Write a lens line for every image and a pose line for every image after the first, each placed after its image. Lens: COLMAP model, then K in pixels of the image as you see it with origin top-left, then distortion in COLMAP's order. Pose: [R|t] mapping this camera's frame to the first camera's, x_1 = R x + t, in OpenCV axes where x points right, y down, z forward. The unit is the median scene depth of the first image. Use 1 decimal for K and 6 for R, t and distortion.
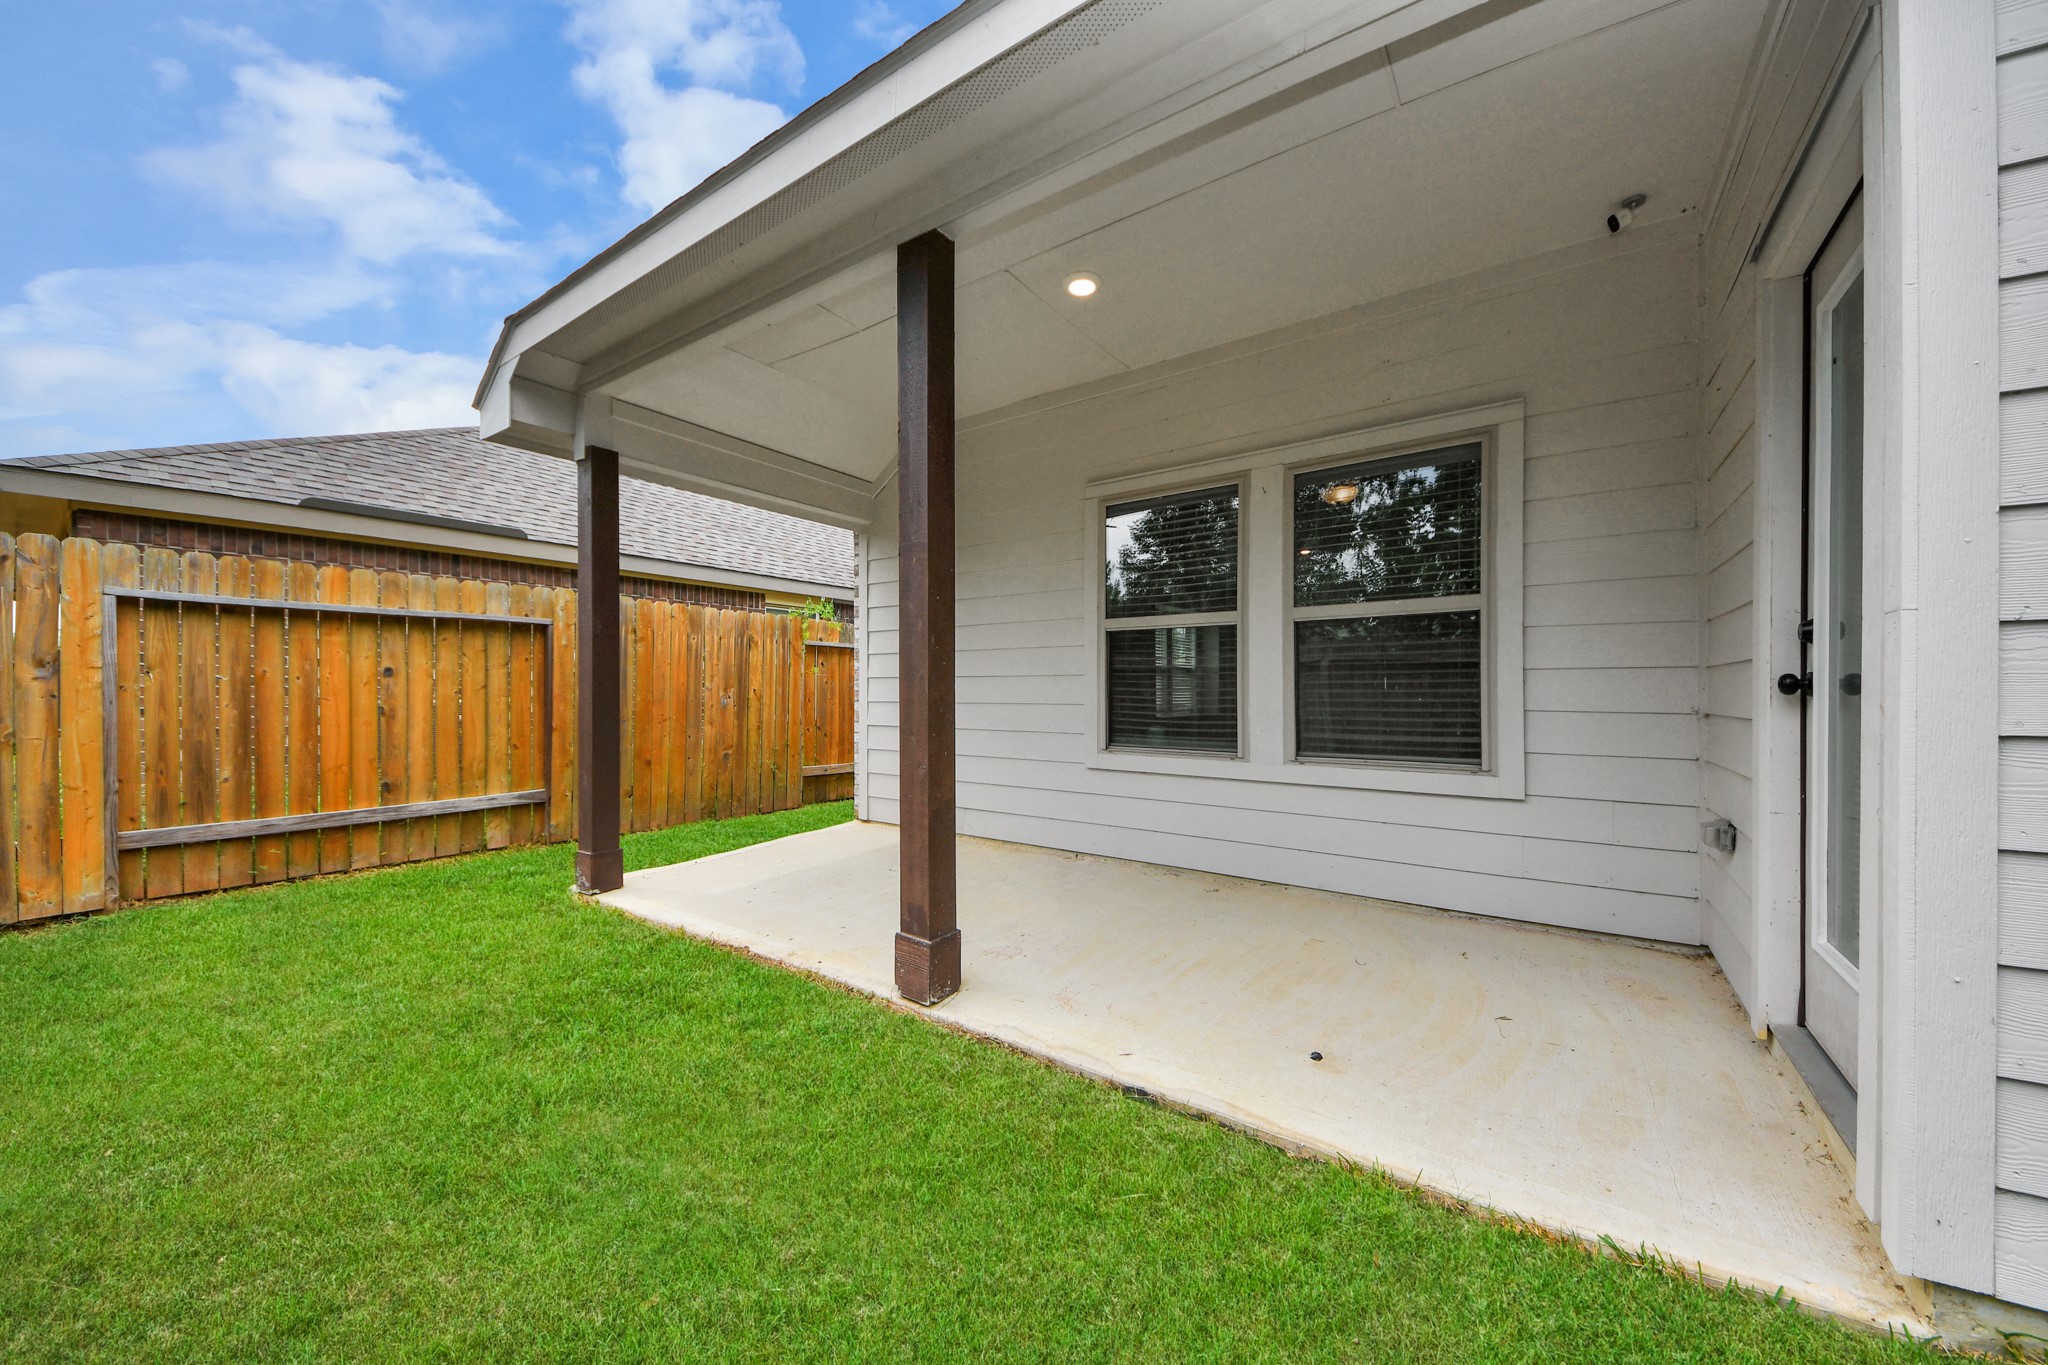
lens RADIAL K [[733.9, 0, 1030.4], [0, 733.9, 686.1], [0, 0, 1]] dist [0.000945, -0.008329]
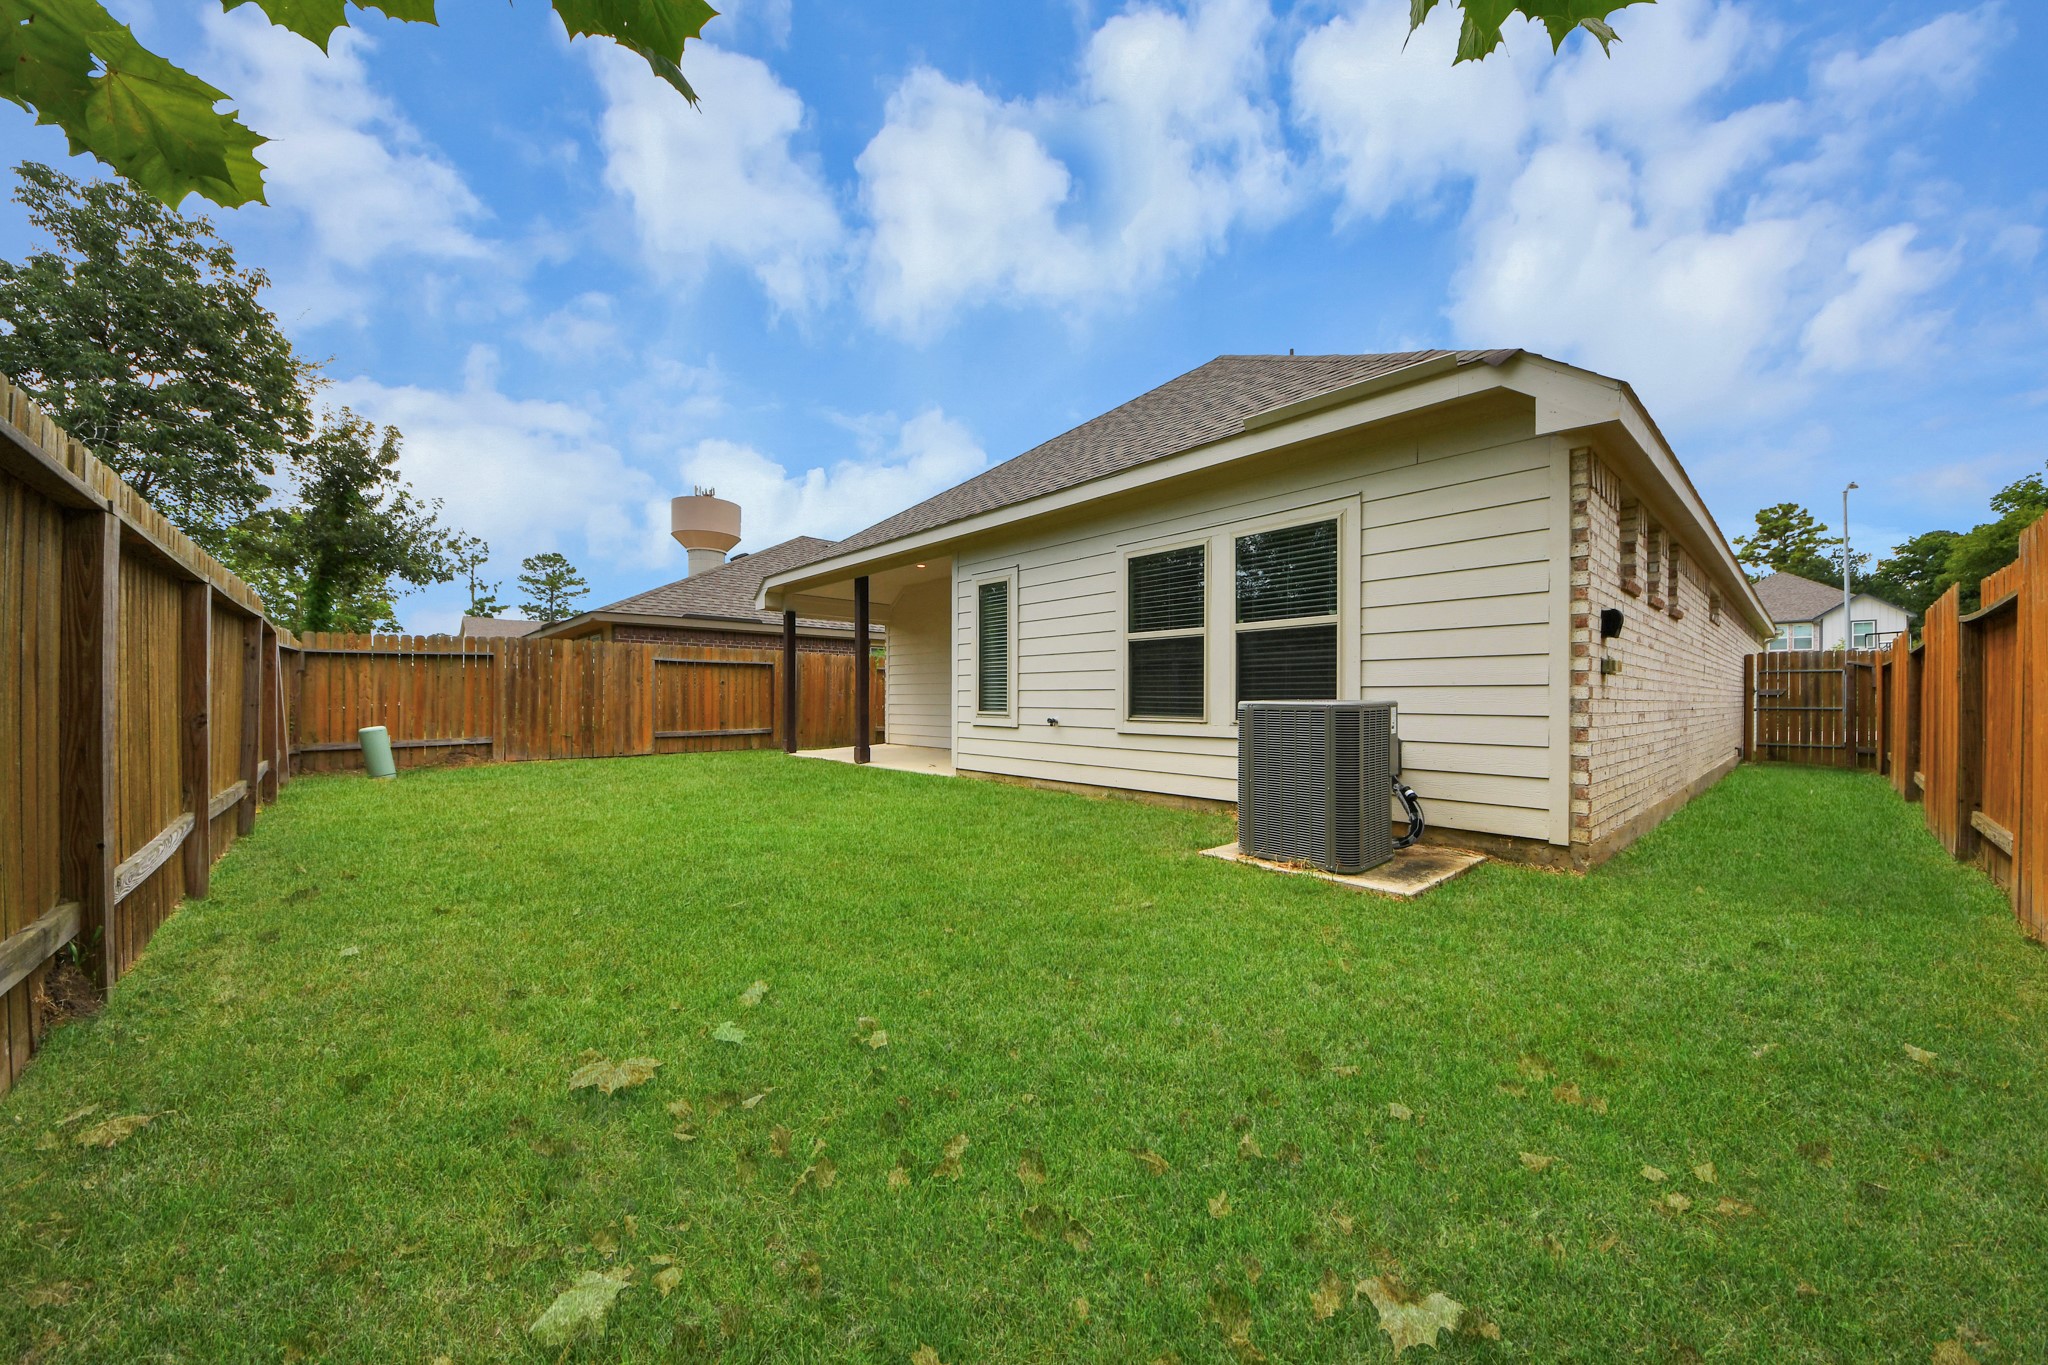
lens RADIAL K [[721.6, 0, 1024.2], [0, 721.6, 694.9], [0, 0, 1]] dist [0.037897, -0.023837]
pose [[0.973797, 0.001149, -0.227416, 0.893350], [-0.001368, 0.999999, -0.000802, 0.027379], [0.227414, 0.001092, 0.973797, -1.459896]]
